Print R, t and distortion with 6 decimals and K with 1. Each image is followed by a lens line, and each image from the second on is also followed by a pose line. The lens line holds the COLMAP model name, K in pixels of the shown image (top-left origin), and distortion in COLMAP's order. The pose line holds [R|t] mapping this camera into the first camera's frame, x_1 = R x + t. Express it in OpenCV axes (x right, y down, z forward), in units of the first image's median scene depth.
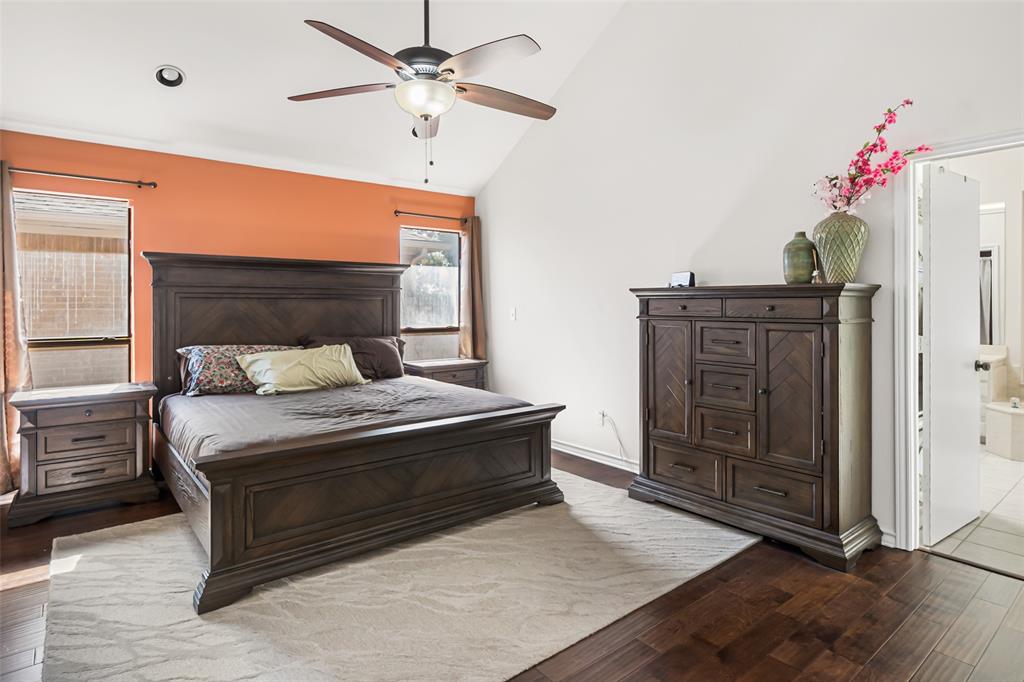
lens RADIAL K [[555.3, 0, 512.9], [0, 555.3, 294.3], [0, 0, 1]] dist [-0.003367, -0.001440]
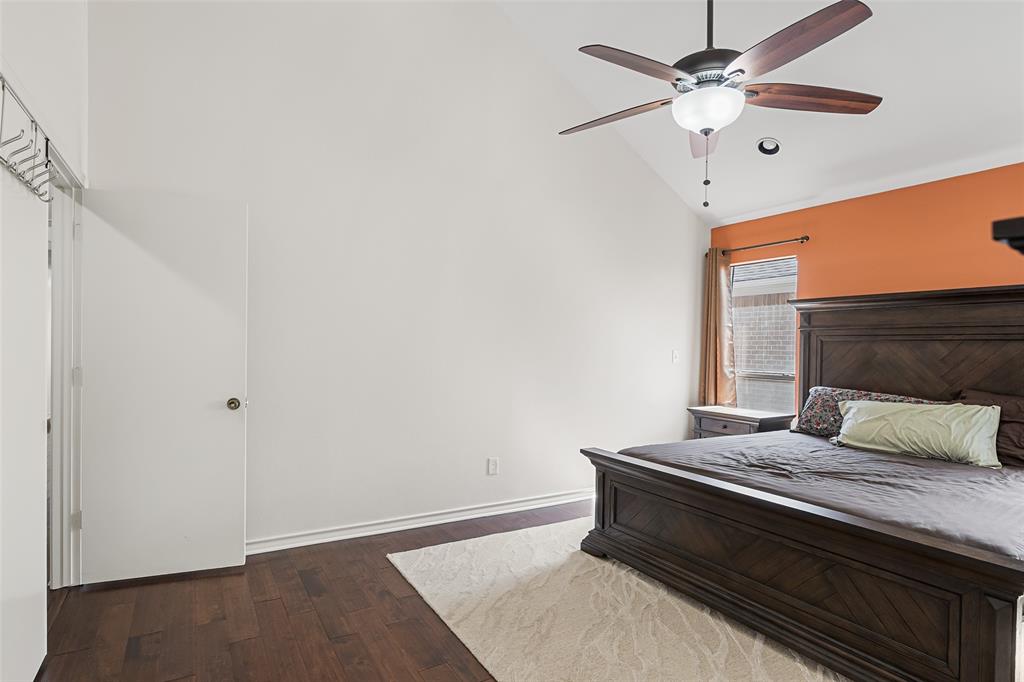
lens RADIAL K [[555.3, 0, 510.7], [0, 555.3, 349.7], [0, 0, 1]] dist [-0.003367, -0.001440]
pose [[-0.163845, 0.006169, -0.986467, 0.675213], [0.007658, 0.999958, 0.004982, 0.017490], [0.986456, -0.006738, -0.163886, 0.752447]]
